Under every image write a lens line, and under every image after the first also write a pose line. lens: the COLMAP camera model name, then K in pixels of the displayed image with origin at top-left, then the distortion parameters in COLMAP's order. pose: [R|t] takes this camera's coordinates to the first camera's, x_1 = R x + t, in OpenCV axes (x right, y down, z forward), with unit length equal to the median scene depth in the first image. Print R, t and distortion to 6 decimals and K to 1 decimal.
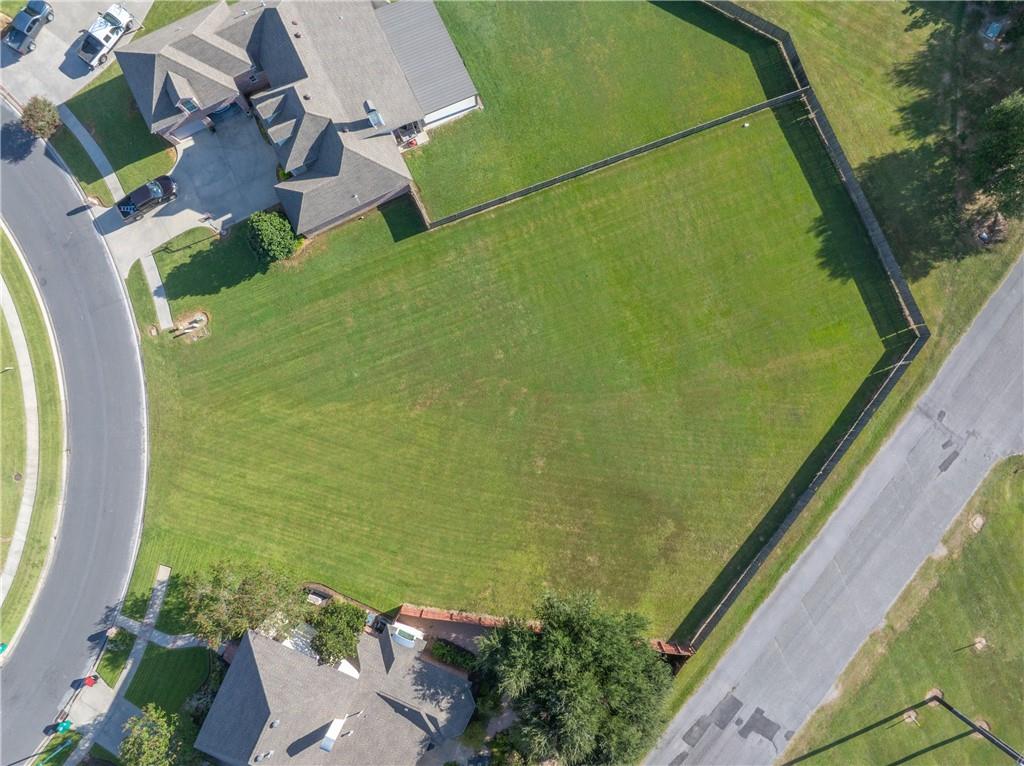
lens RADIAL K [[722.0, 0, 512.1], [0, 722.0, 382.1], [0, 0, 1]] dist [-0.034679, 0.003005]
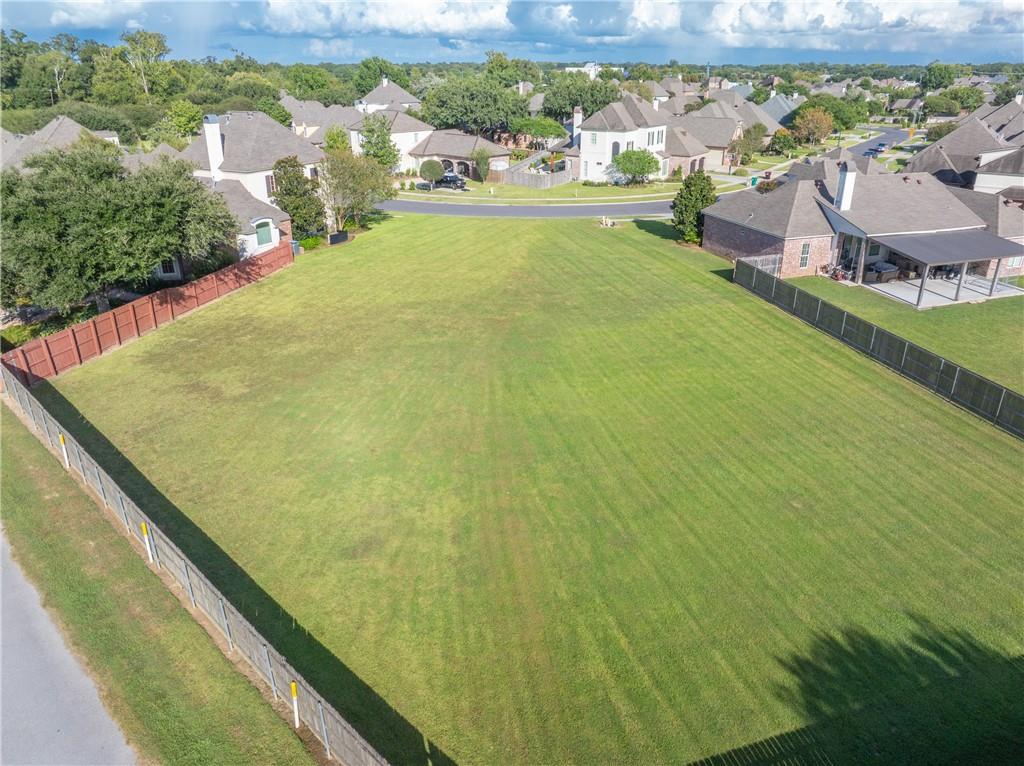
lens RADIAL K [[722.0, 0, 517.9], [0, 722.0, 386.4], [0, 0, 1]] dist [-0.034679, 0.003005]
pose [[-0.111138, 0.382090, -0.917418, 0.690545], [-0.993639, -0.025876, 0.109595, -0.067194], [0.018136, 0.923763, 0.382535, 0.801473]]
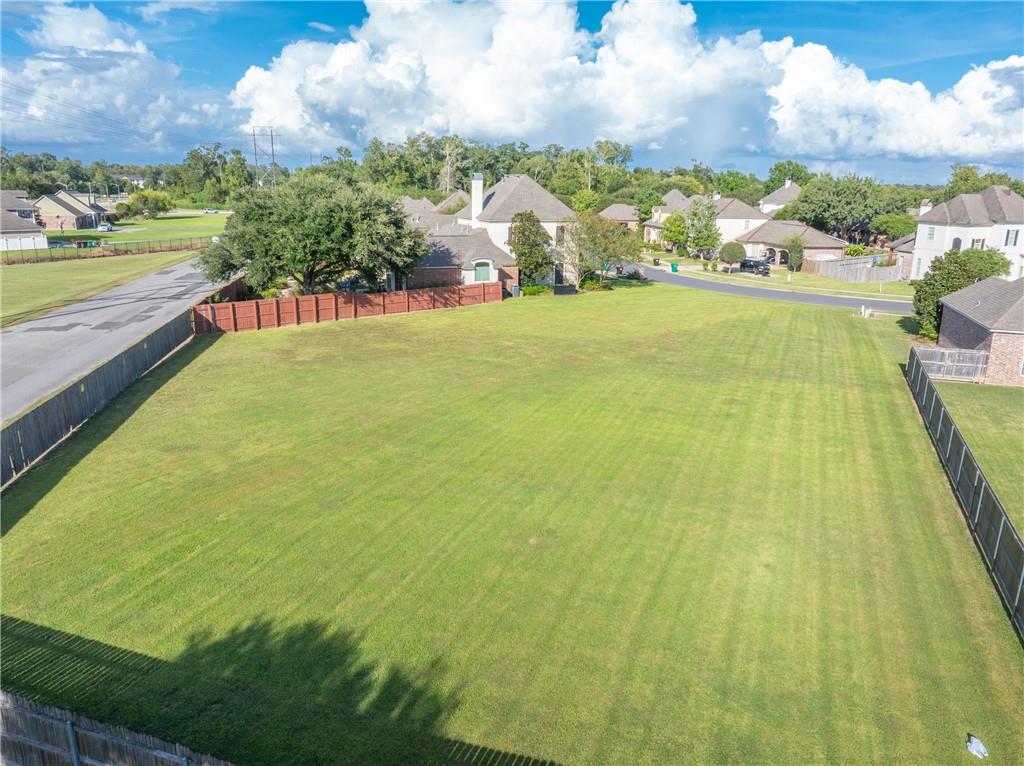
lens RADIAL K [[722.0, 0, 515.5], [0, 722.0, 374.7], [0, 0, 1]] dist [-0.034679, 0.003005]
pose [[-0.681473, 0.154537, -0.715341, 0.562613], [-0.731651, -0.166236, 0.661099, -0.377376], [-0.016751, 0.973901, 0.226353, 0.868719]]
